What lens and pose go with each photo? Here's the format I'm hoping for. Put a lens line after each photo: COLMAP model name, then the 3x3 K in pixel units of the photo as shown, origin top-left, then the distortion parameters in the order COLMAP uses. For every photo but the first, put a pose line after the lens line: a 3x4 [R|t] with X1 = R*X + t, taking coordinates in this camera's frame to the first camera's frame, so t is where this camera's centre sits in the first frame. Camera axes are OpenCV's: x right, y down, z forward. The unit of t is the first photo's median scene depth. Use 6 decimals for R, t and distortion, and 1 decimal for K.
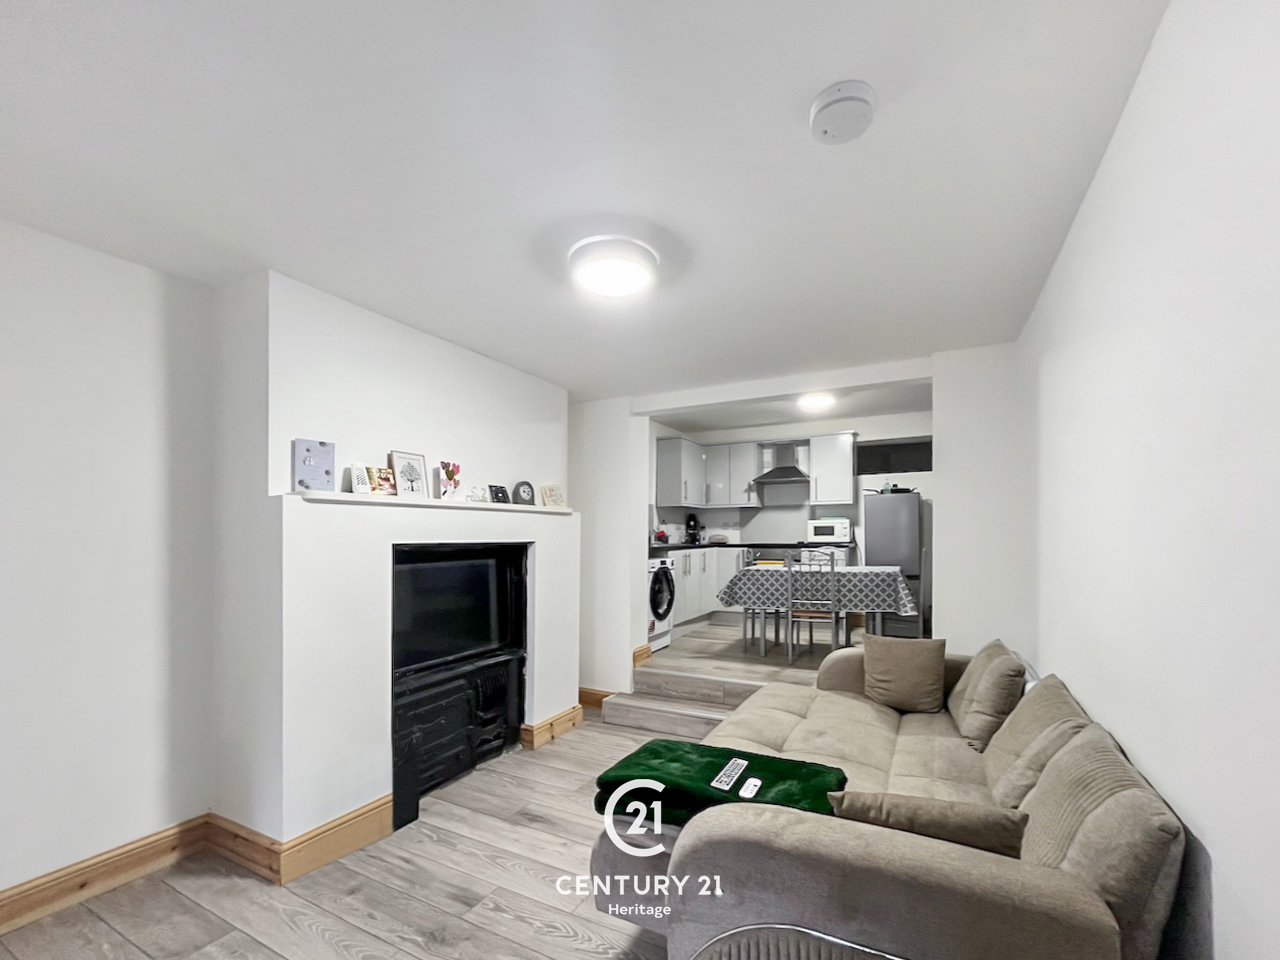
lens RADIAL K [[549.6, 0, 638.8], [0, 549.6, 533.3], [0, 0, 1]] dist [-0.000386, -0.000150]
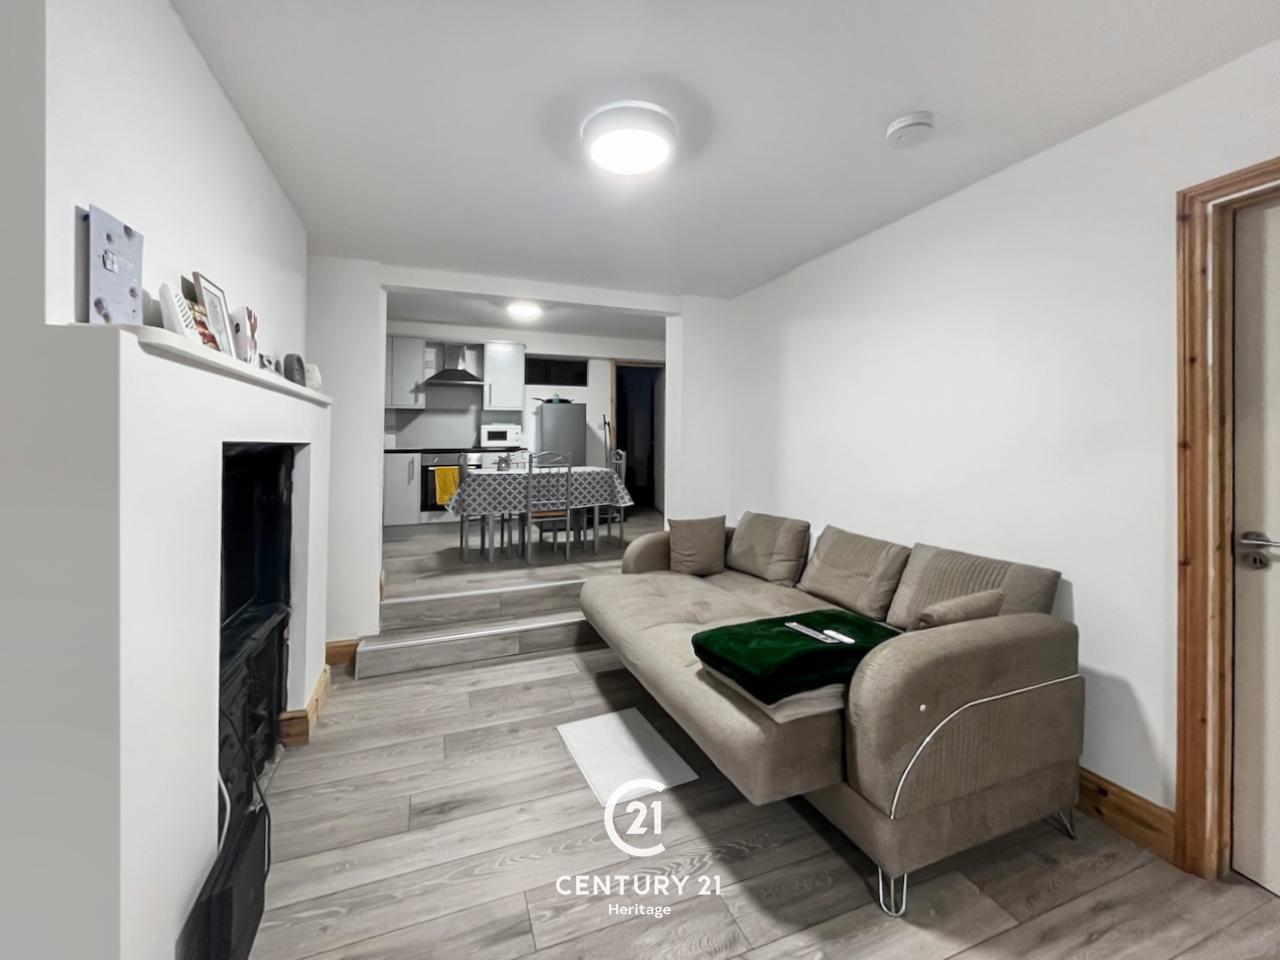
lens RADIAL K [[539.2, 0, 639.6], [0, 539.2, 445.4], [0, 0, 1]] dist [0.001846, 0.000191]
pose [[0.656562, -0.003314, 0.754265, -0.376902], [-0.000371, 0.999989, 0.004716, 0.012878], [-0.754272, -0.003376, 0.656553, 0.209283]]
